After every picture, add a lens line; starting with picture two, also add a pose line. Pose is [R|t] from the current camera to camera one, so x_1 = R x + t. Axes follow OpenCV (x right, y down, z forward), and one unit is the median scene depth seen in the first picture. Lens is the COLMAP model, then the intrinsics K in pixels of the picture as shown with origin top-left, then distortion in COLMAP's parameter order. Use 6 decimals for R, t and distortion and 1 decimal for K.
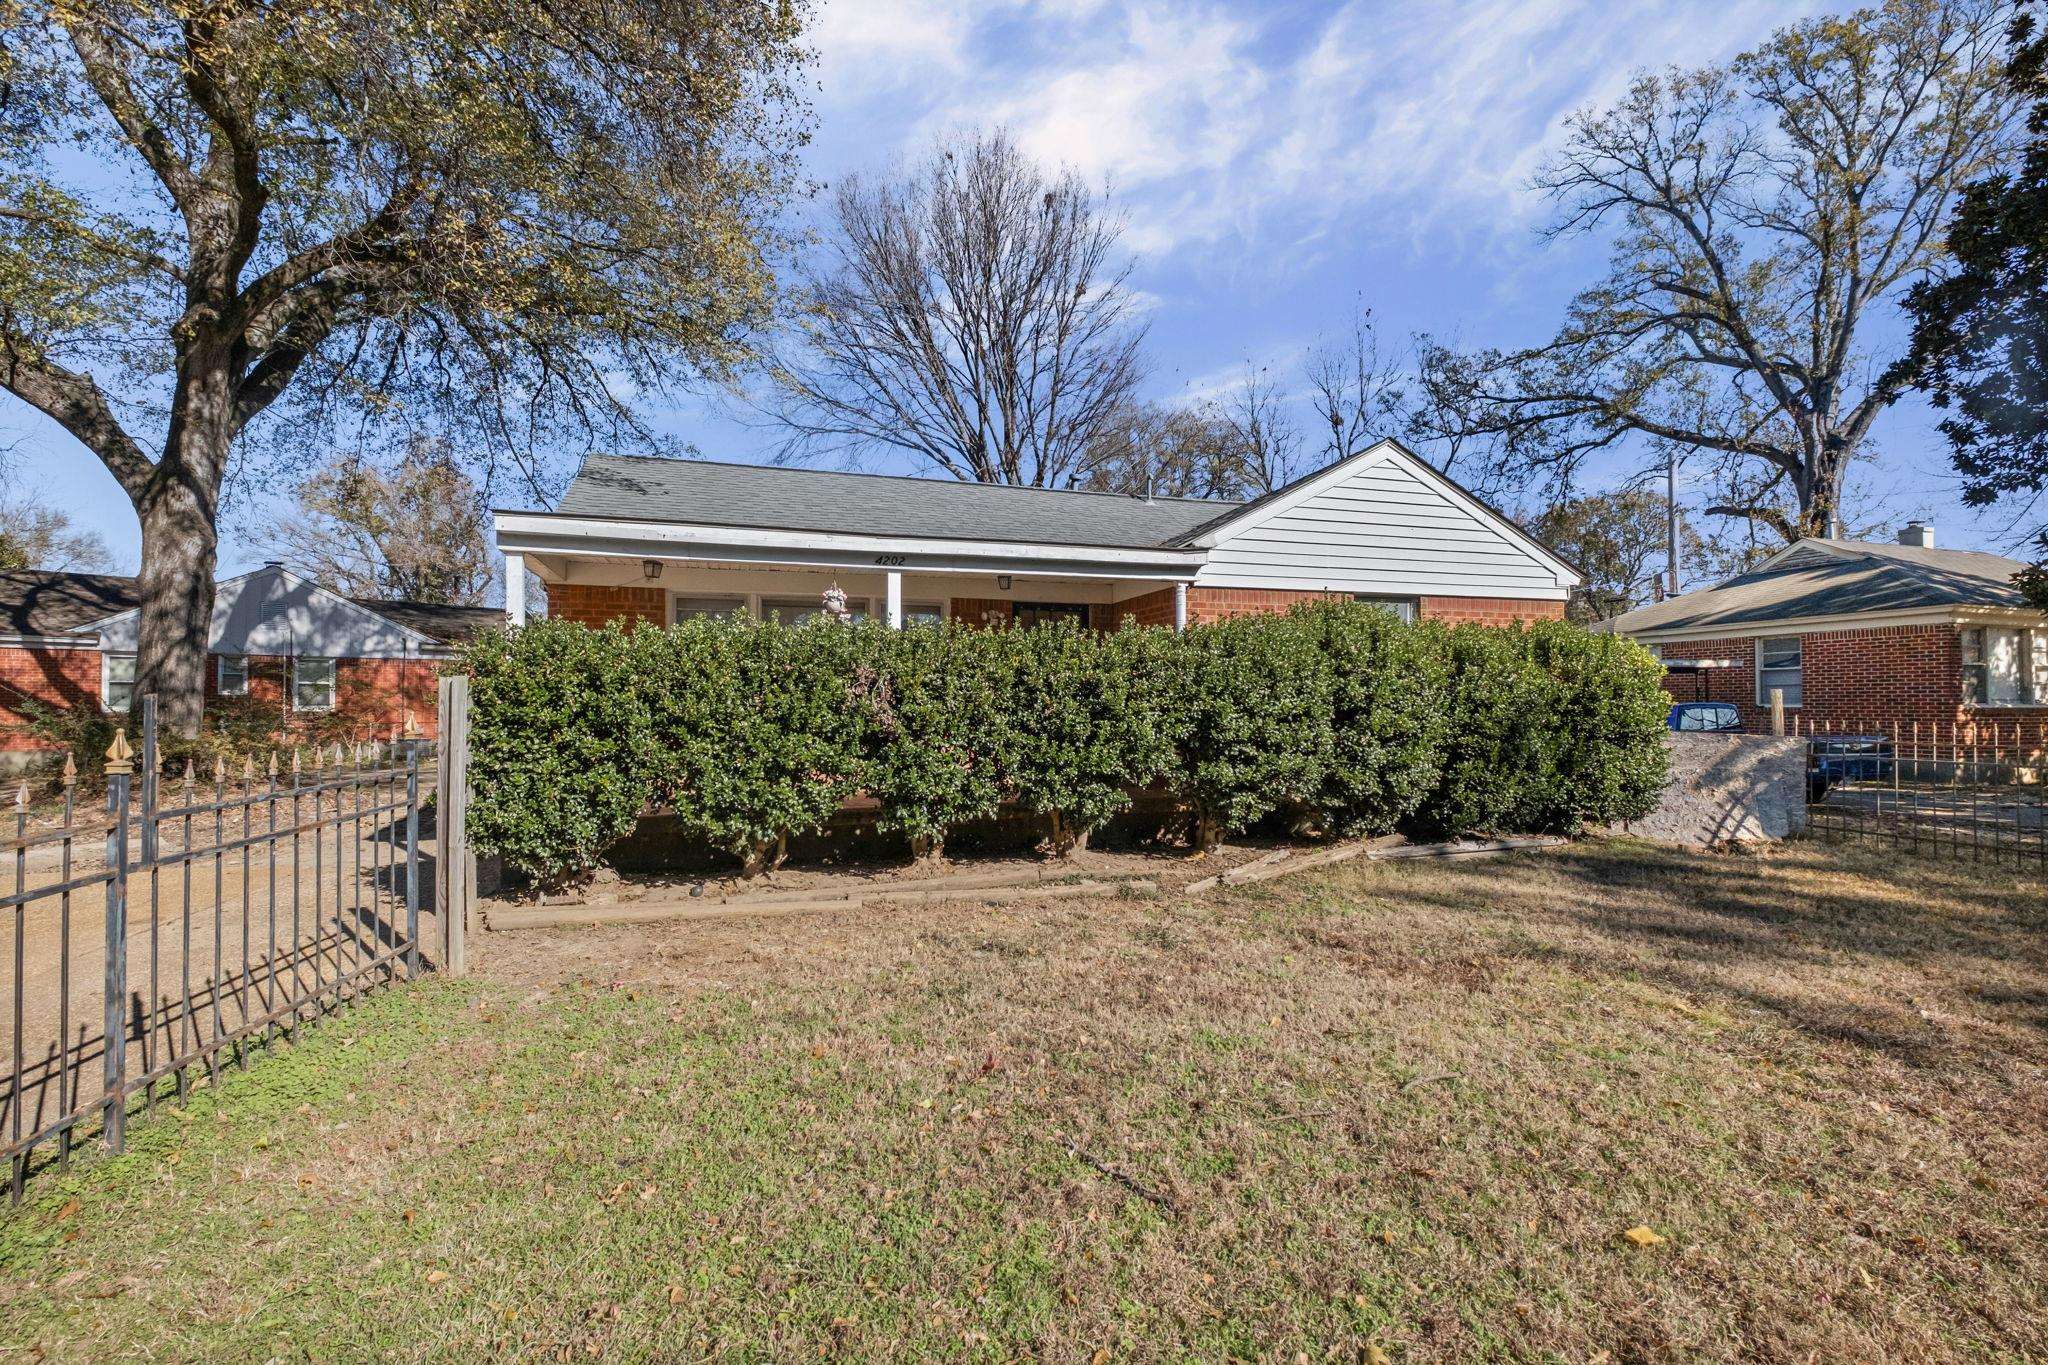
lens RADIAL K [[910.8, 0, 1026.8], [0, 910.8, 682.9], [0, 0, 1]] dist [0.000616, -0.004027]
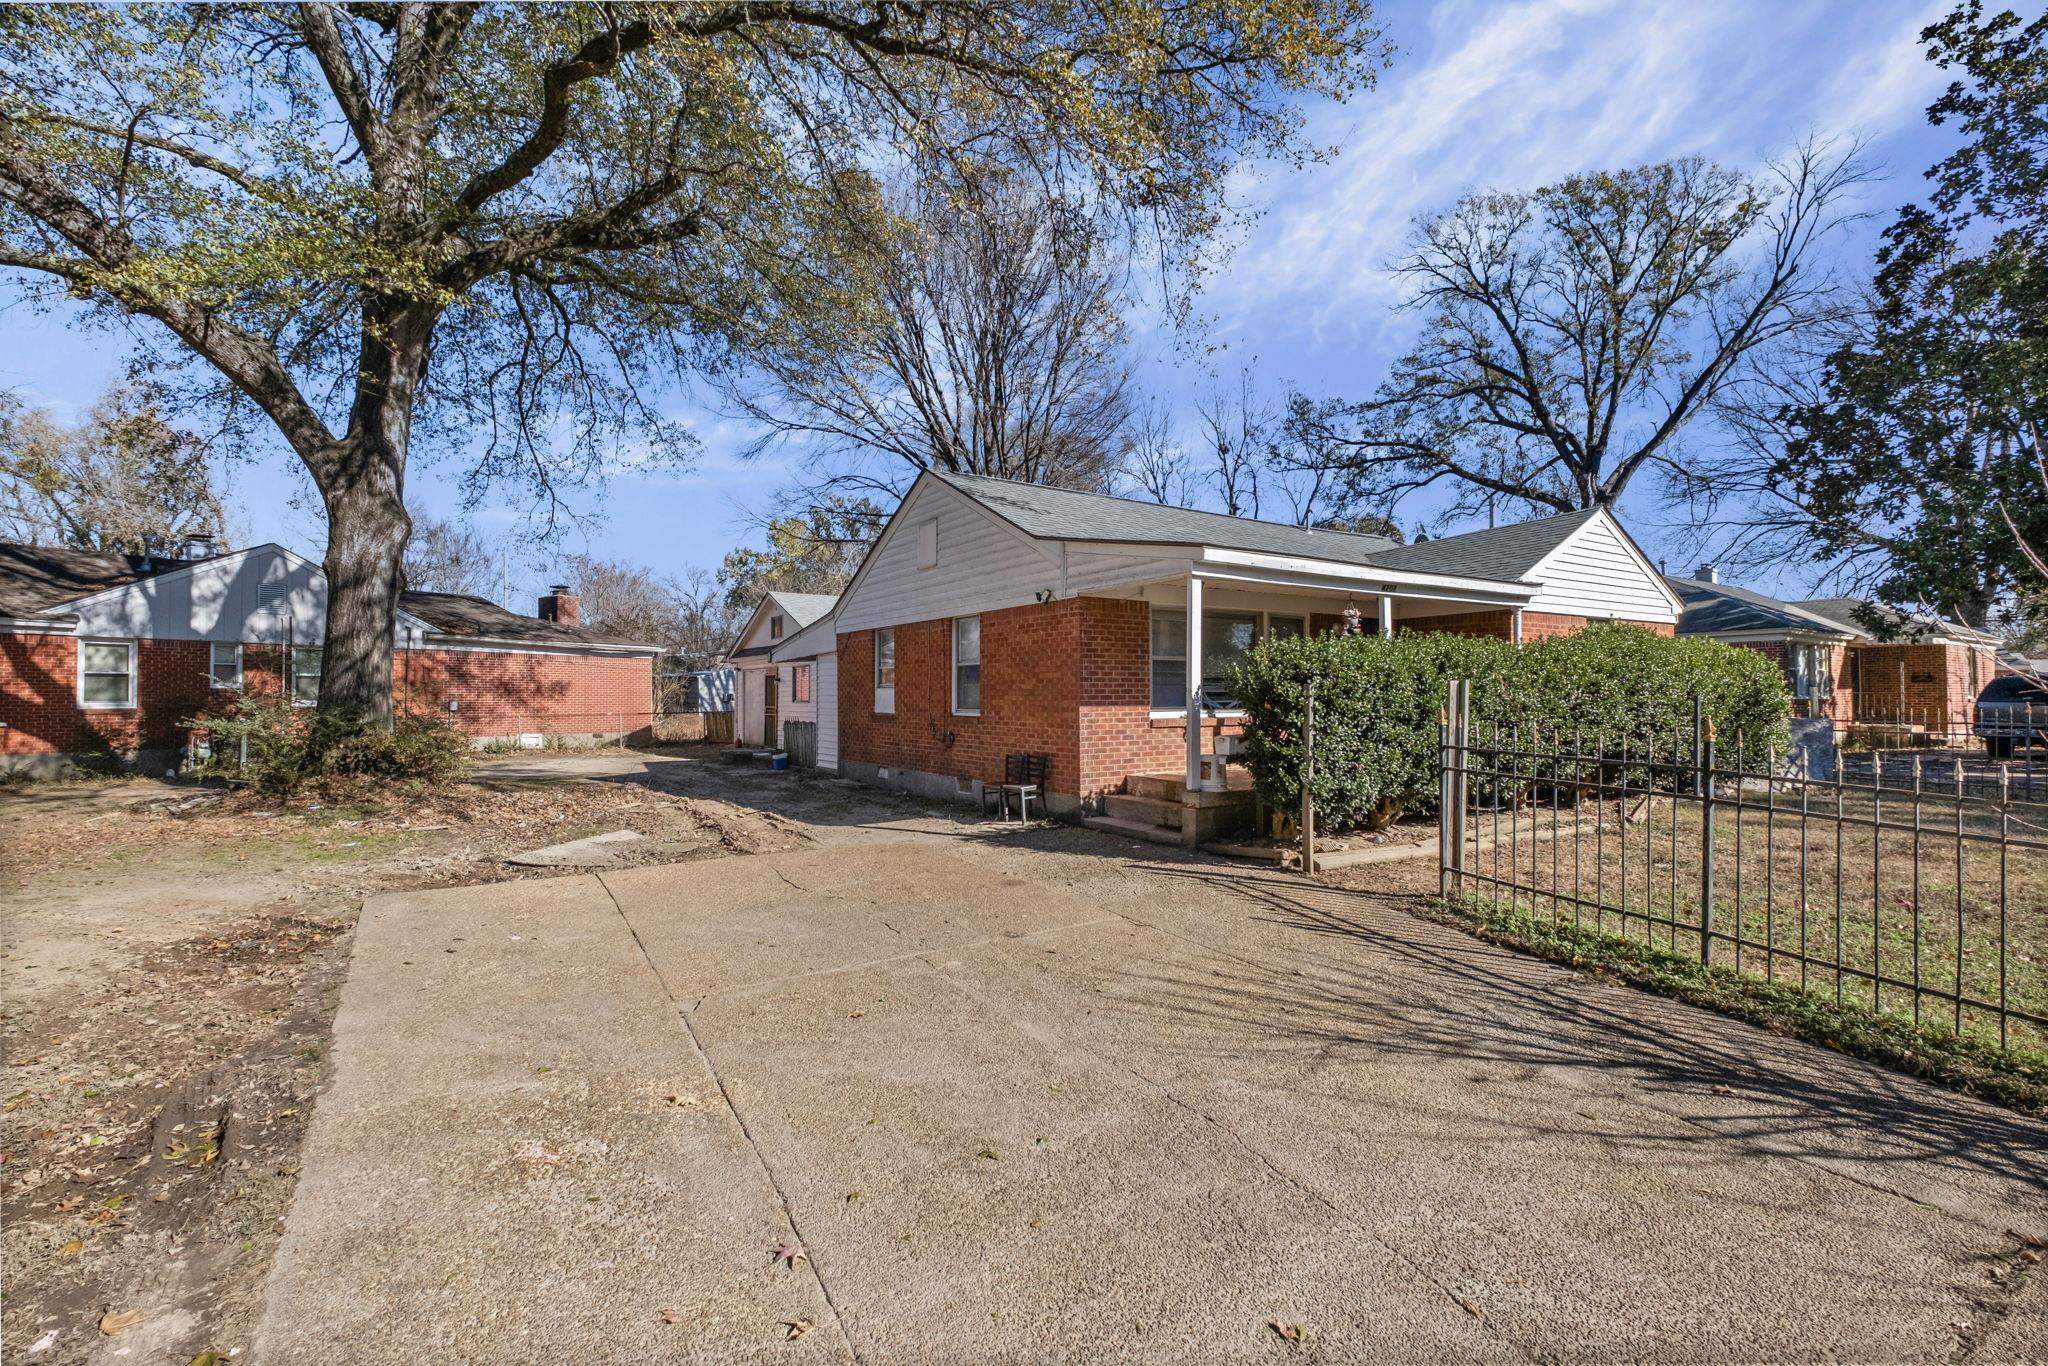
lens RADIAL K [[910.8, 0, 1003.9], [0, 910.8, 680.8], [0, 0, 1]] dist [0.000616, -0.004027]
pose [[0.963561, 0.003110, 0.267471, -0.374867], [-0.004363, 0.999982, 0.004093, -0.000769], [-0.267454, -0.005111, 0.963557, -0.048977]]
